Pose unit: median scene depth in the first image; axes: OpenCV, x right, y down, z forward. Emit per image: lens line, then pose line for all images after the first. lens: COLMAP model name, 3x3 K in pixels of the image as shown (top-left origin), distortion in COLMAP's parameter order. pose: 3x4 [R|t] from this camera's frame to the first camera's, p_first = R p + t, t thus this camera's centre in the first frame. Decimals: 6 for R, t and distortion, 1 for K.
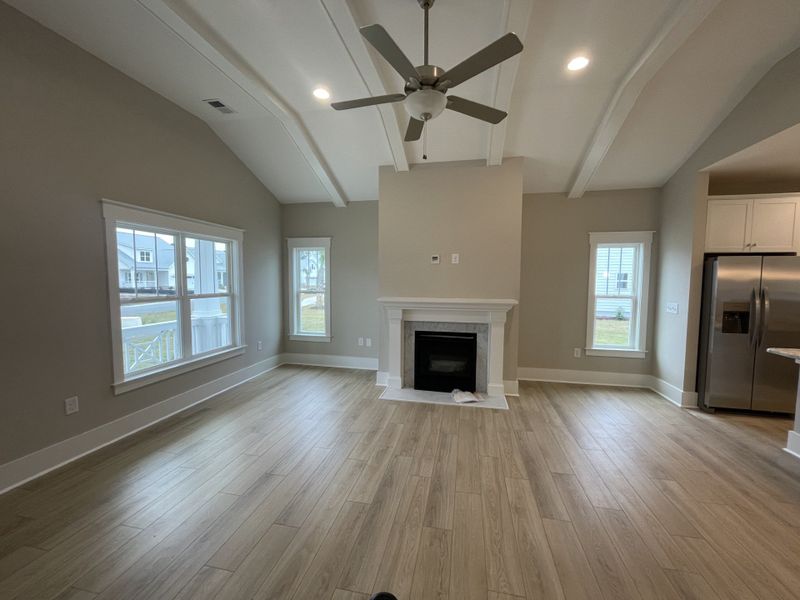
lens RADIAL K [[324.8, 0, 399.6], [0, 324.8, 298.6], [0, 0, 1]] dist [-0.001959, -0.001209]
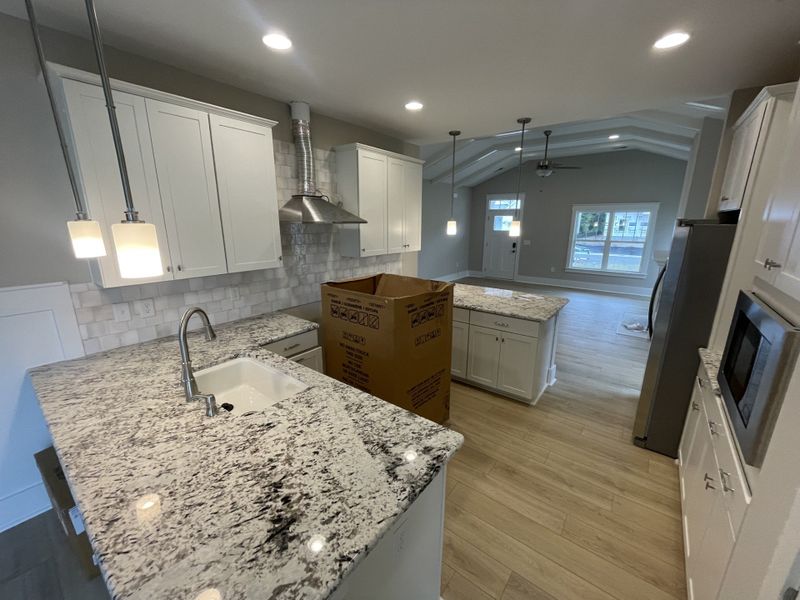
lens RADIAL K [[324.8, 0, 399.3], [0, 324.8, 302.0], [0, 0, 1]] dist [-0.001959, -0.001209]
pose [[-0.436170, 0.209438, -0.875152, 1.701720], [-0.059163, 0.963759, 0.260130, -0.084278], [0.897917, 0.165238, -0.407971, 0.612025]]
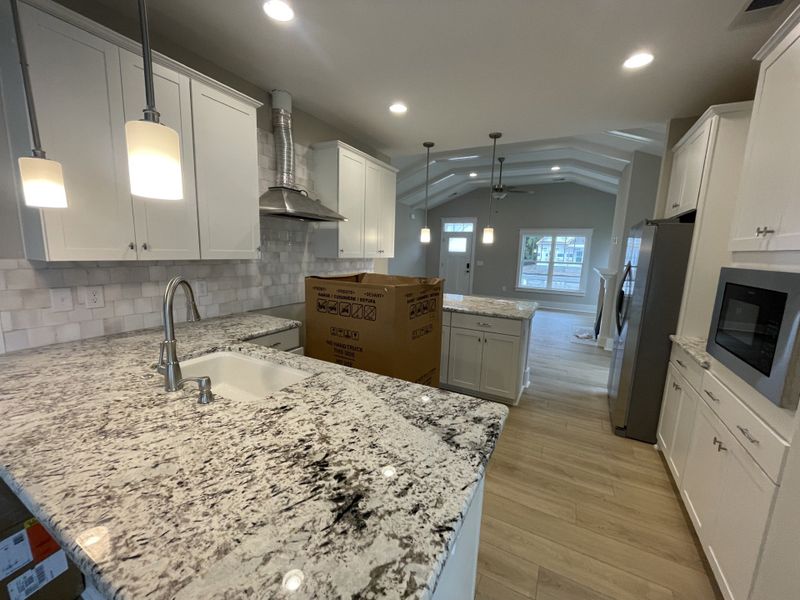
lens RADIAL K [[324.8, 0, 401.3], [0, 324.8, 301.2], [0, 0, 1]] dist [-0.001959, -0.001209]
pose [[-0.284245, 0.135040, -0.949194, 1.715932], [-0.090414, 0.981843, 0.166761, -0.021888], [0.954479, 0.133222, -0.266875, 0.543920]]
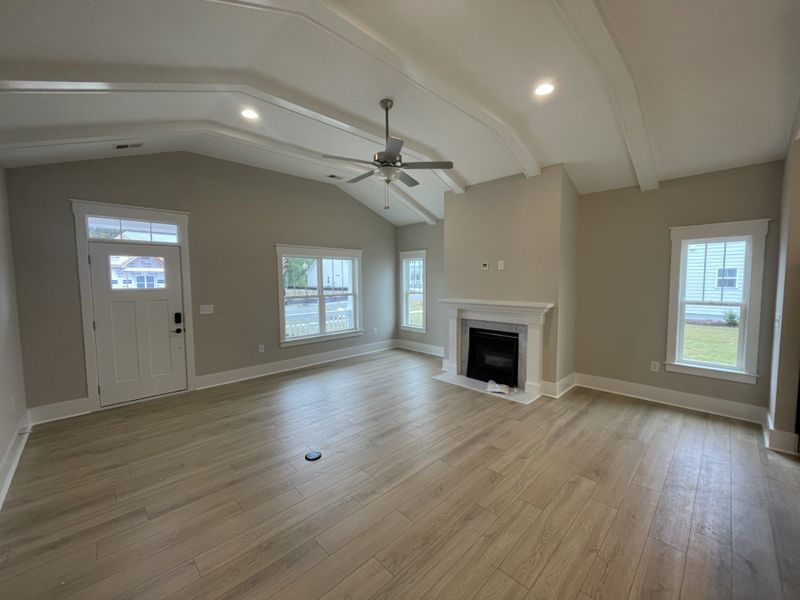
lens RADIAL K [[324.8, 0, 397.5], [0, 324.8, 298.6], [0, 0, 1]] dist [-0.001959, -0.001209]
pose [[0.826150, 0.020545, -0.563075, 0.502227], [-0.018372, 0.999786, 0.009525, -0.011954], [0.563150, 0.002476, 0.826351, -0.120069]]
